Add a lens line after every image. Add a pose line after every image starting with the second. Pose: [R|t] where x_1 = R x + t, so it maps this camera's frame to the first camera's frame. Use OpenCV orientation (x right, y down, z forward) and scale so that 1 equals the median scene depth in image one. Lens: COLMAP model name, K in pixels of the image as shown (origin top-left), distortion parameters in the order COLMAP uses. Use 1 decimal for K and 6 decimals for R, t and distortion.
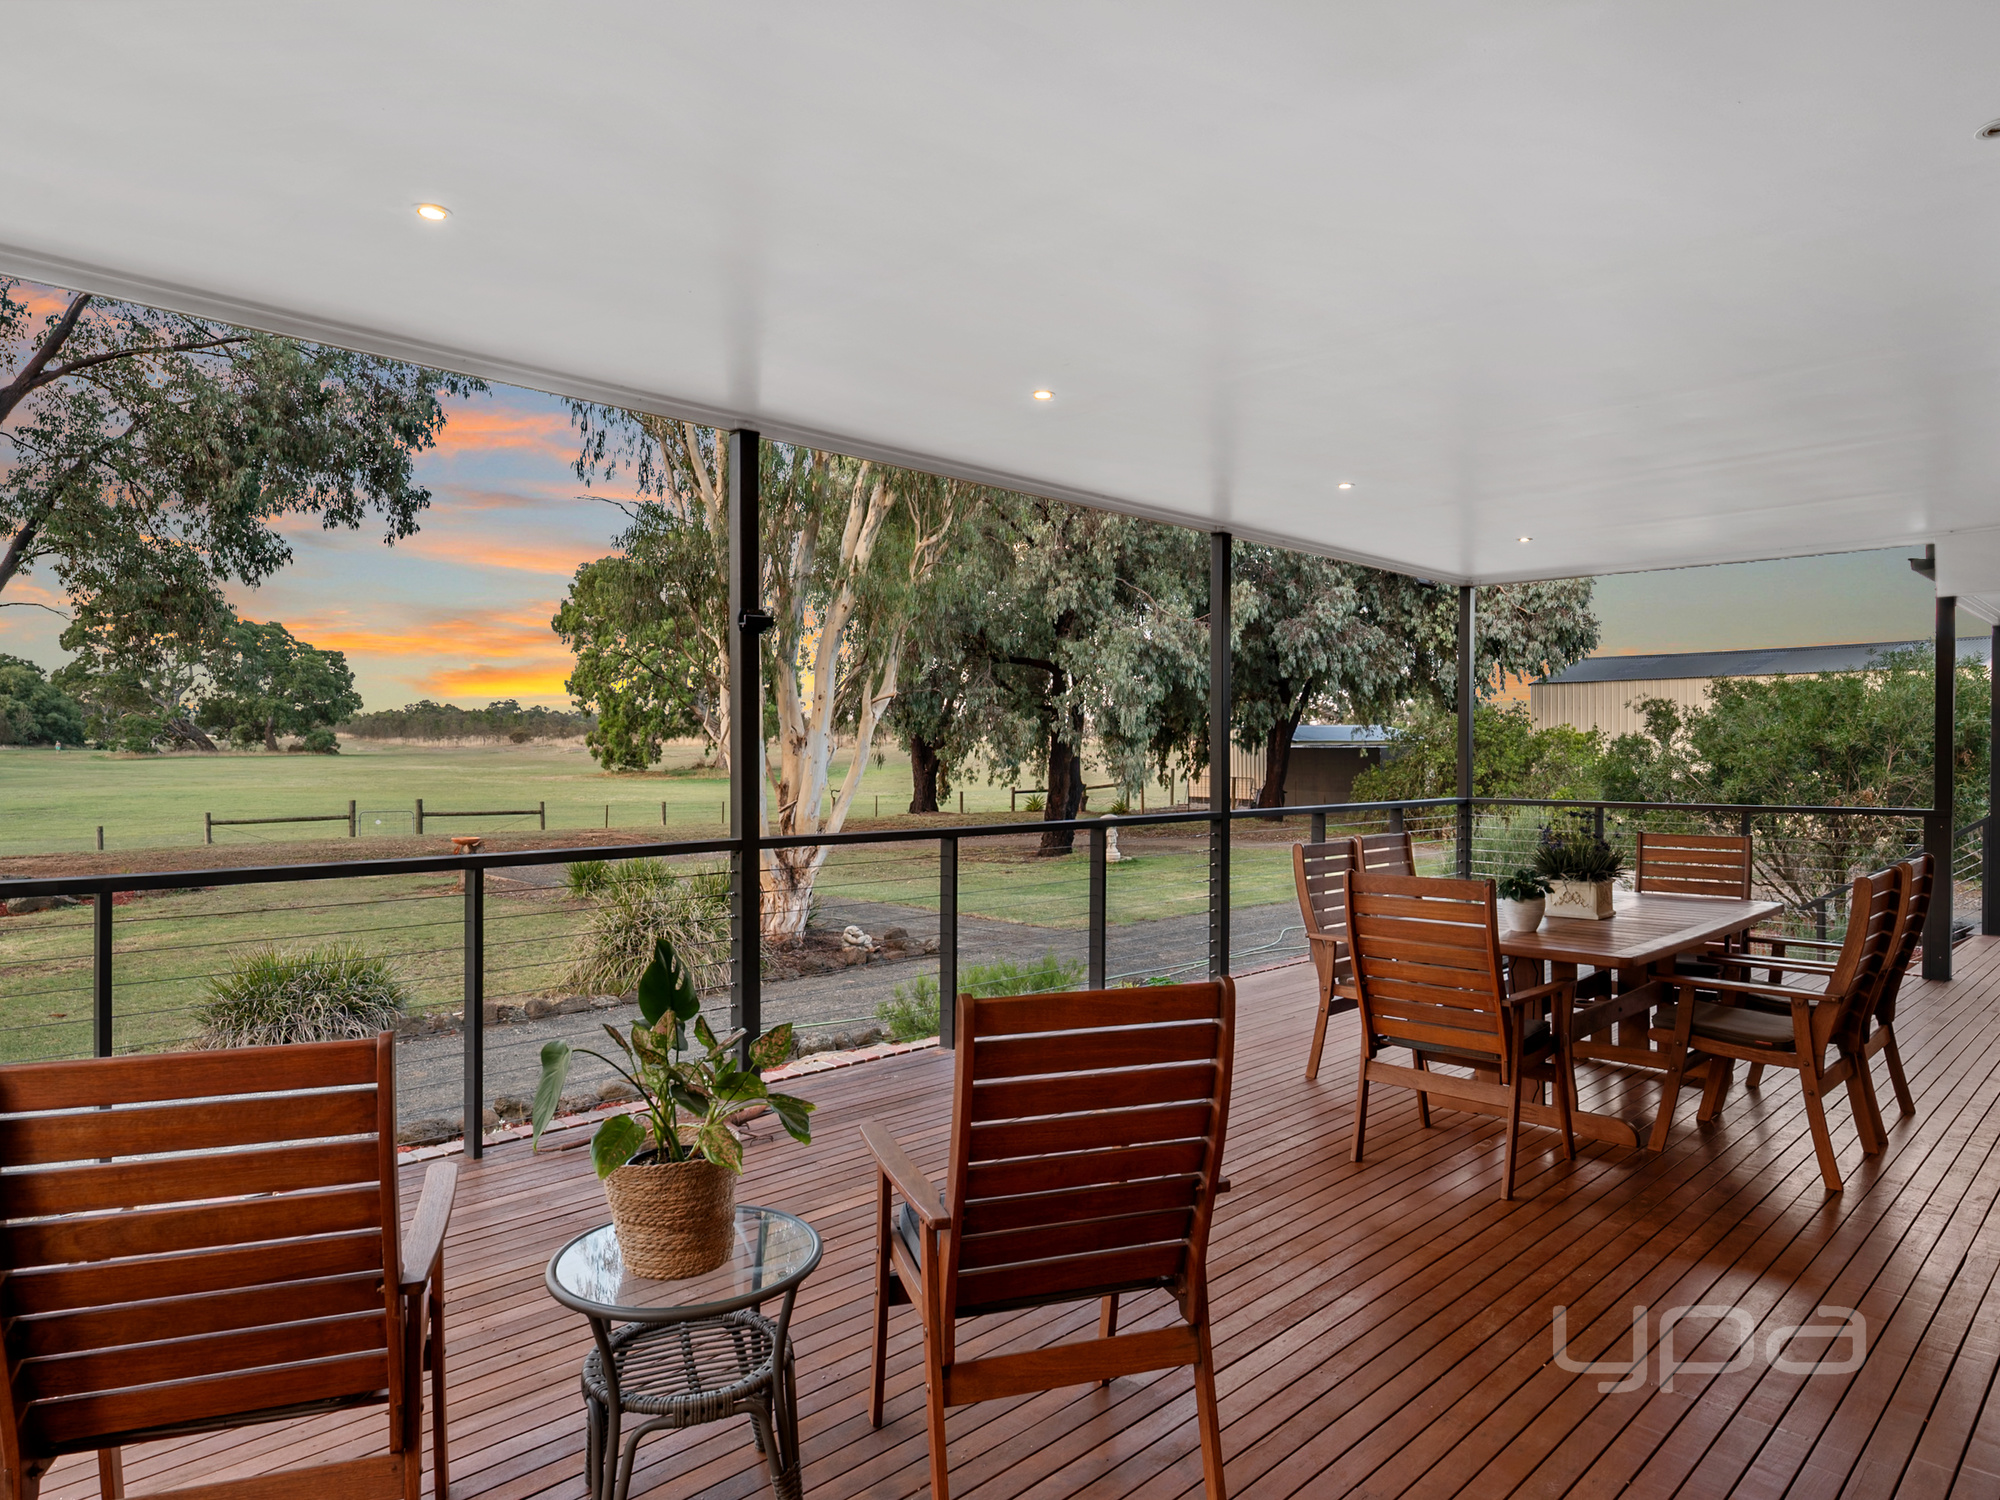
lens RADIAL K [[1208.7, 0, 1005.7], [0, 1208.7, 739.6], [0, 0, 1]] dist [-0.007048, 0.004641]
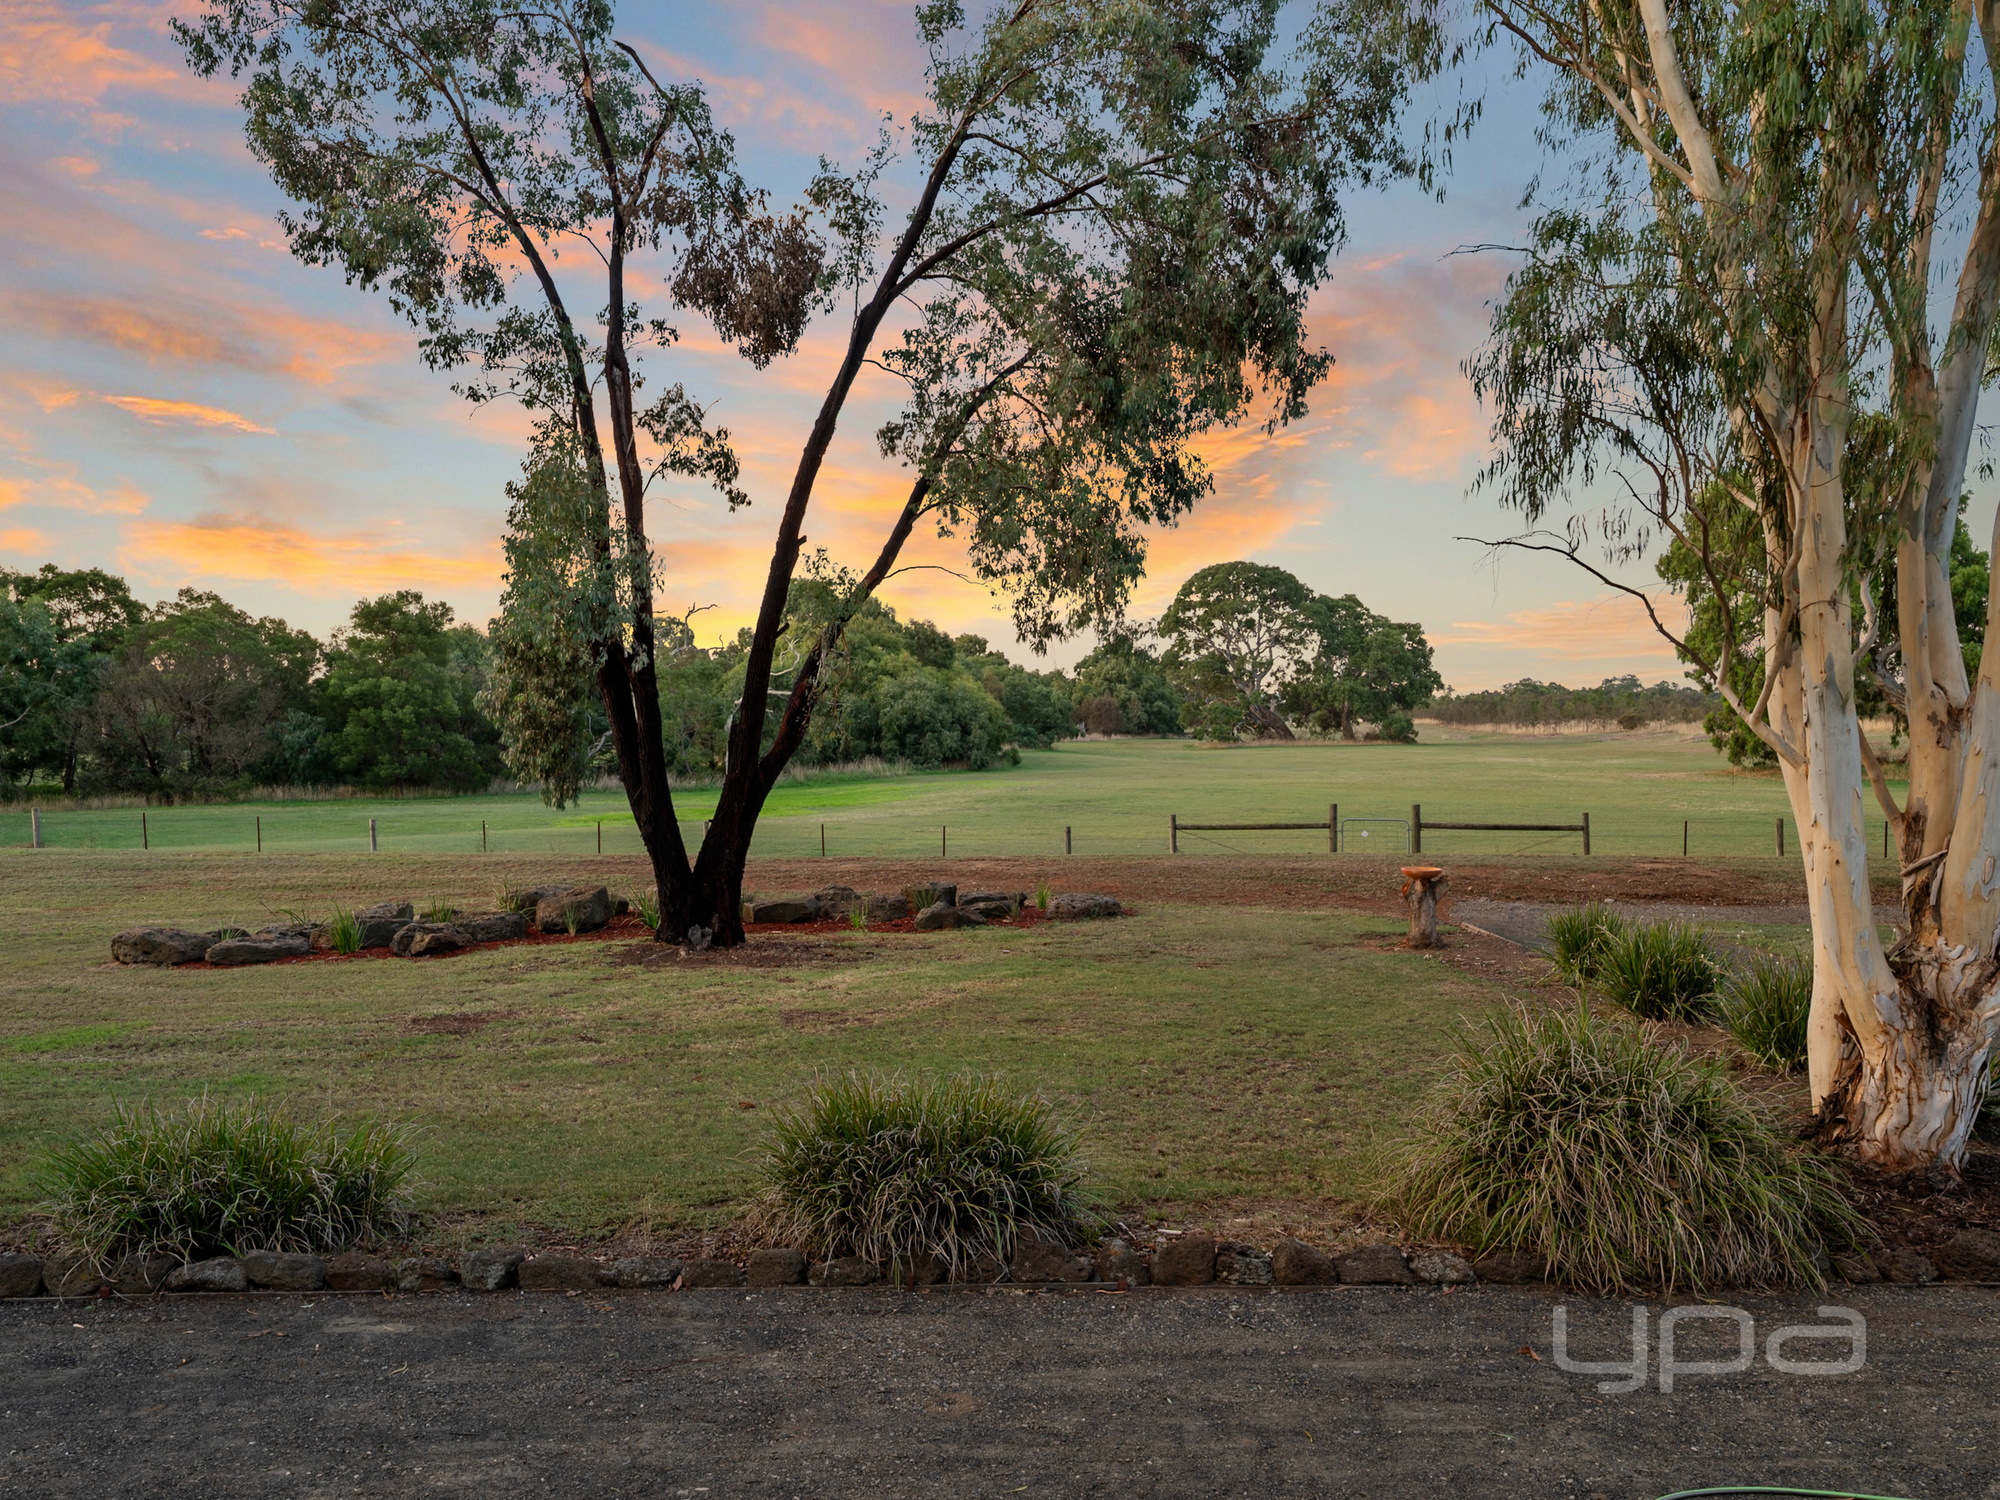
lens RADIAL K [[1528.8, 0, 992.7], [0, 1528.8, 736.4], [0, 0, 1]] dist [0.005926, -0.006245]
pose [[0.710525, -0.002492, -0.703667, -0.010680], [0.007746, 0.999961, 0.004280, 0.001432], [0.703629, -0.008492, 0.710517, 0.142230]]
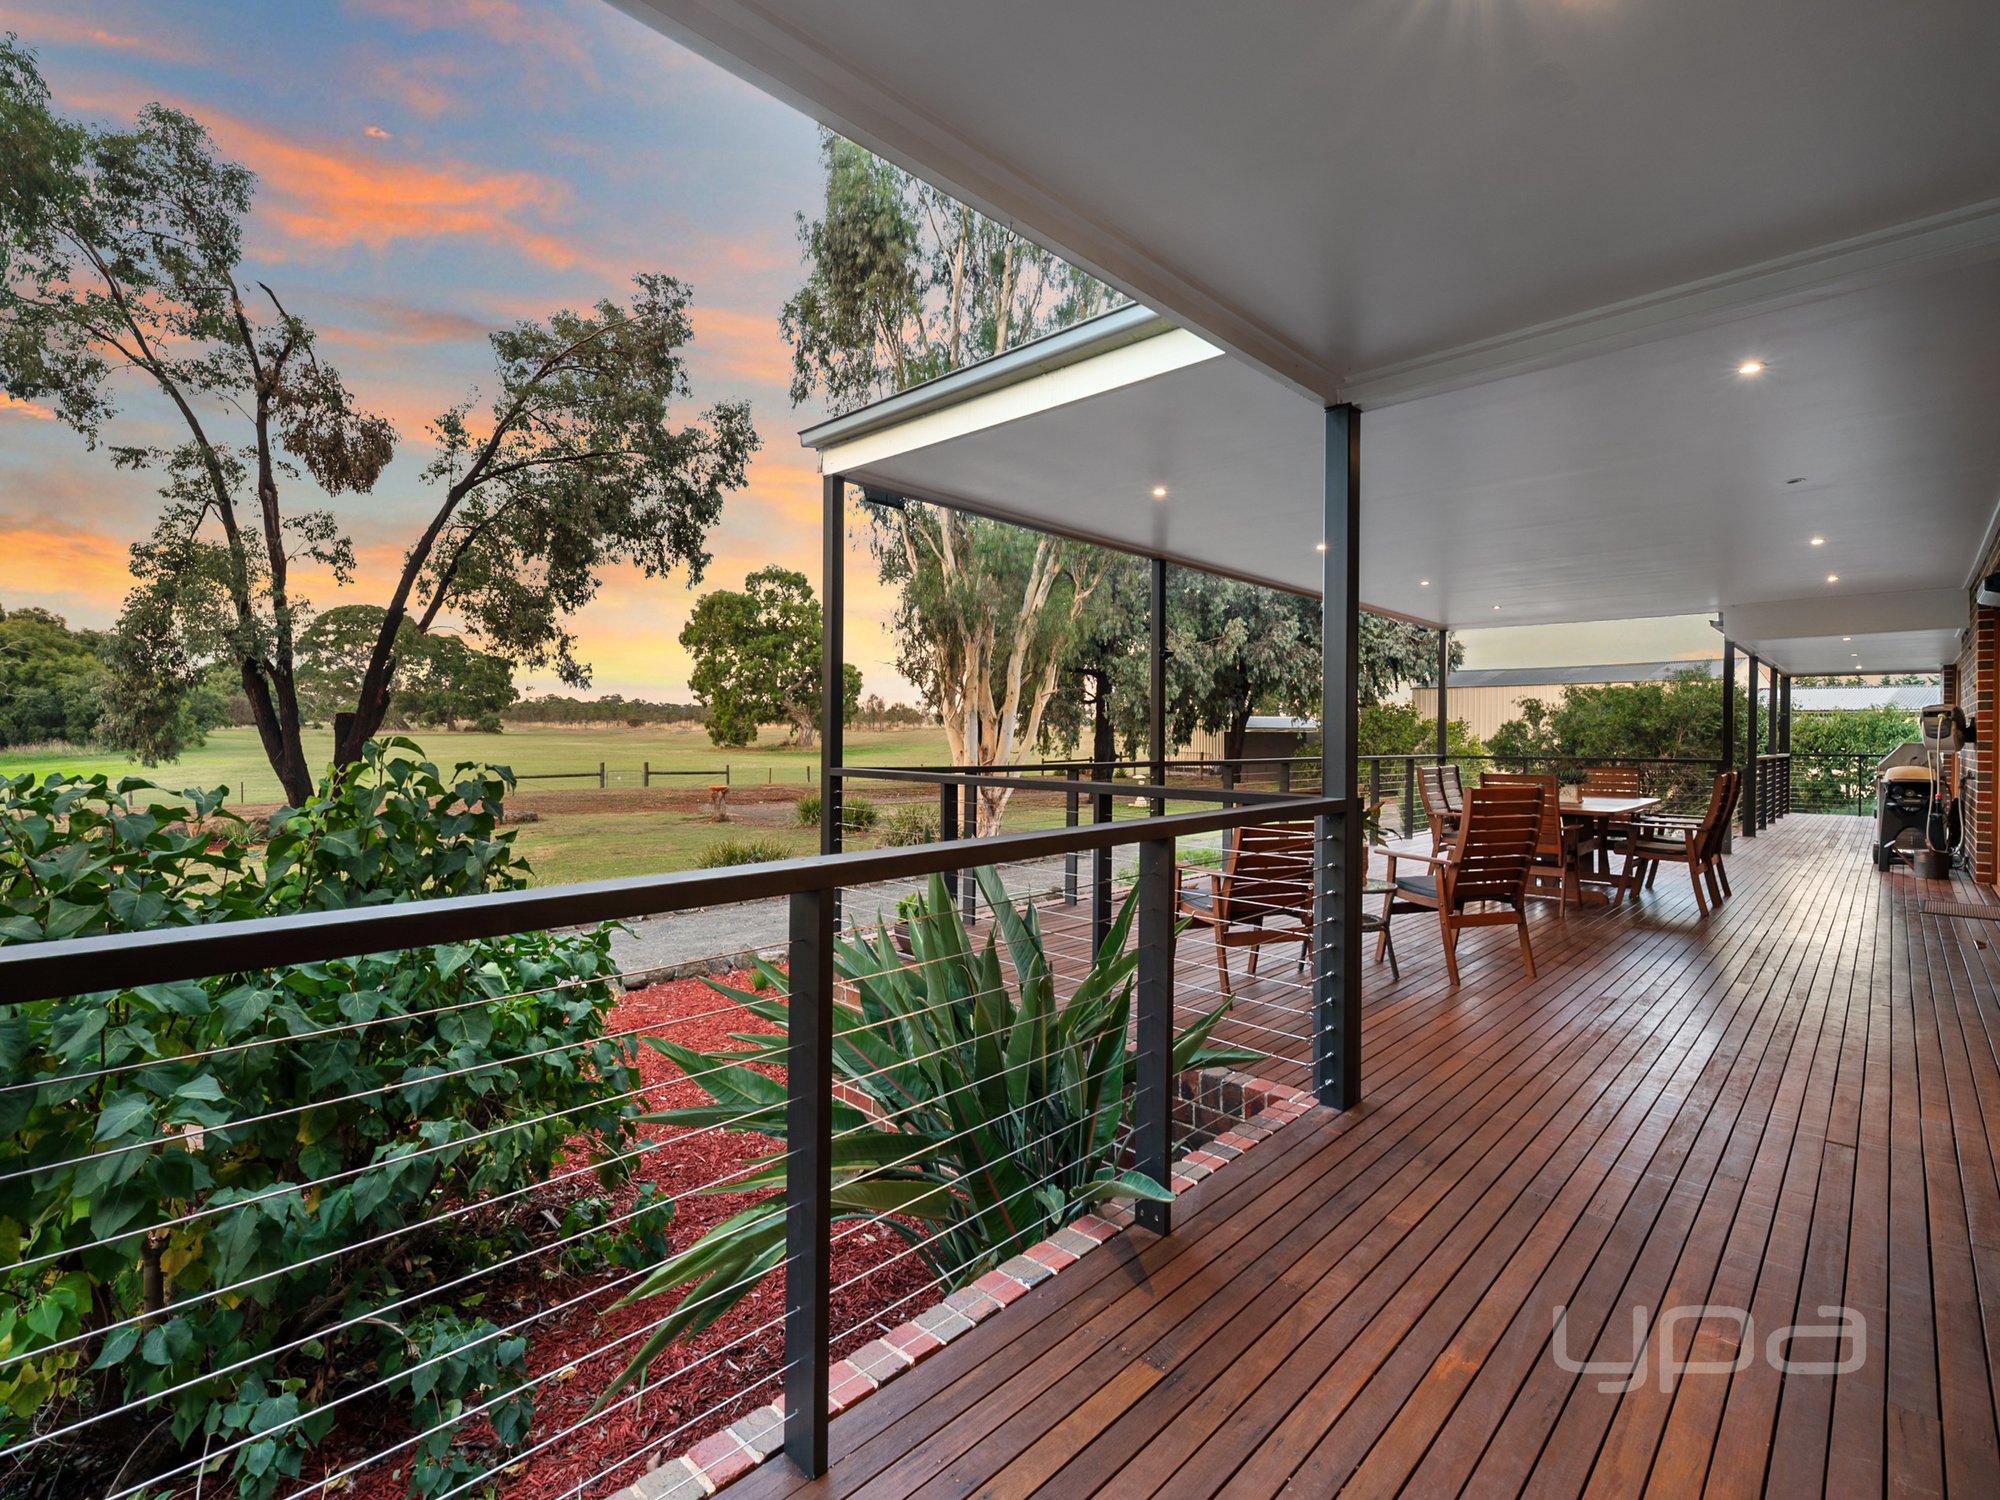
lens RADIAL K [[900.6, 0, 1007.5], [0, 900.6, 720.8], [0, 0, 1]] dist [-0.002234, -0.000722]
pose [[0.999855, 0.008076, 0.014969, -0.067497], [-0.007971, 0.999943, -0.007085, 0.003948], [-0.015025, 0.006965, 0.999863, -0.069127]]
